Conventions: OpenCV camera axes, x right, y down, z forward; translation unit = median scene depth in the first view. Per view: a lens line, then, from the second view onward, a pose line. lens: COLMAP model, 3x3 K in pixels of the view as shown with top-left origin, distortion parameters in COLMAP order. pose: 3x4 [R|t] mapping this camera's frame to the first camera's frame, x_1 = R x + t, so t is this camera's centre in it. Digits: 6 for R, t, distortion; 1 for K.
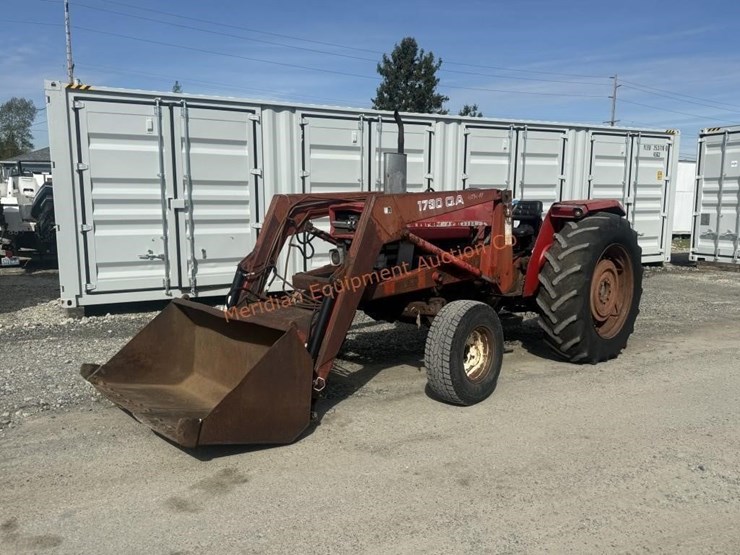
lens RADIAL K [[588.9, 0, 371.2], [0, 588.9, 280.6], [0, 0, 1]] dist [0.114223, -0.189429]
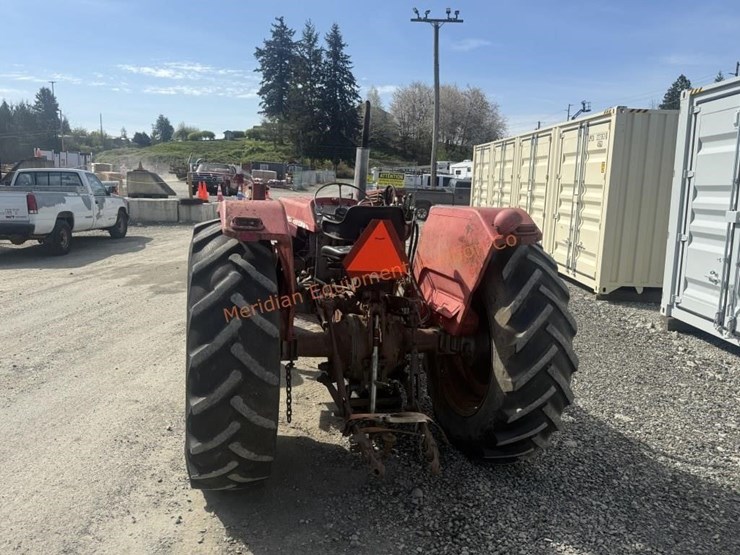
lens RADIAL K [[589.7, 0, 374.4], [0, 589.7, 276.0], [0, 0, 1]] dist [0.108455, -0.177069]
pose [[-0.474073, 0.106936, -0.873968, 0.571227], [-0.161801, 0.965114, 0.205855, -0.140669], [0.865491, 0.238999, -0.440232, 0.965989]]
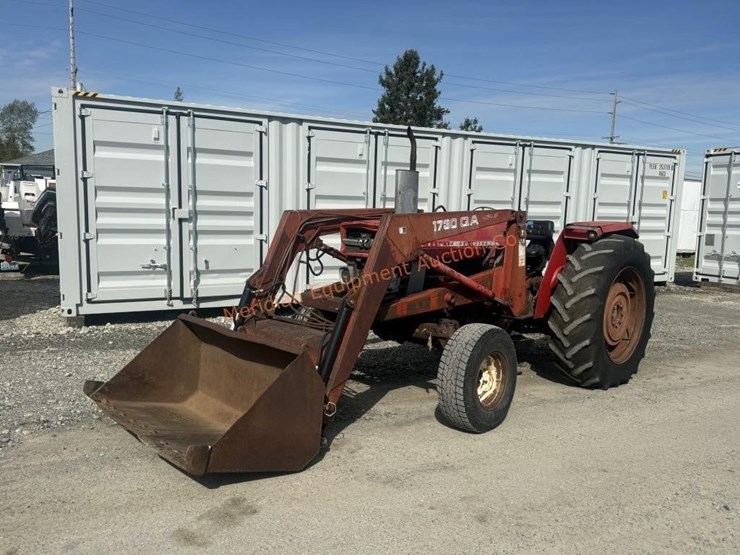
lens RADIAL K [[588.5, 0, 366.2], [0, 588.5, 280.2], [0, 0, 1]] dist [0.115374, -0.186717]
pose [[0.999727, 0.023338, -0.001307, -0.014557], [-0.023356, 0.999596, -0.016219, -0.009646], [0.000928, 0.016245, 0.999868, 0.012573]]
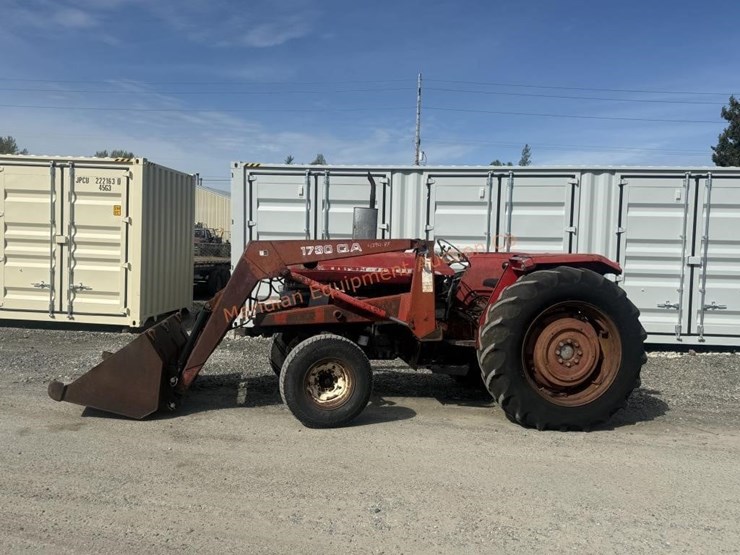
lens RADIAL K [[588.5, 0, 366.2], [0, 588.5, 280.2], [0, 0, 1]] dist [0.115374, -0.186717]
pose [[0.834684, 0.046152, -0.548792, 0.438611], [-0.098766, 0.992871, -0.066720, -0.000883], [0.541801, 0.109892, 0.833292, 0.045870]]
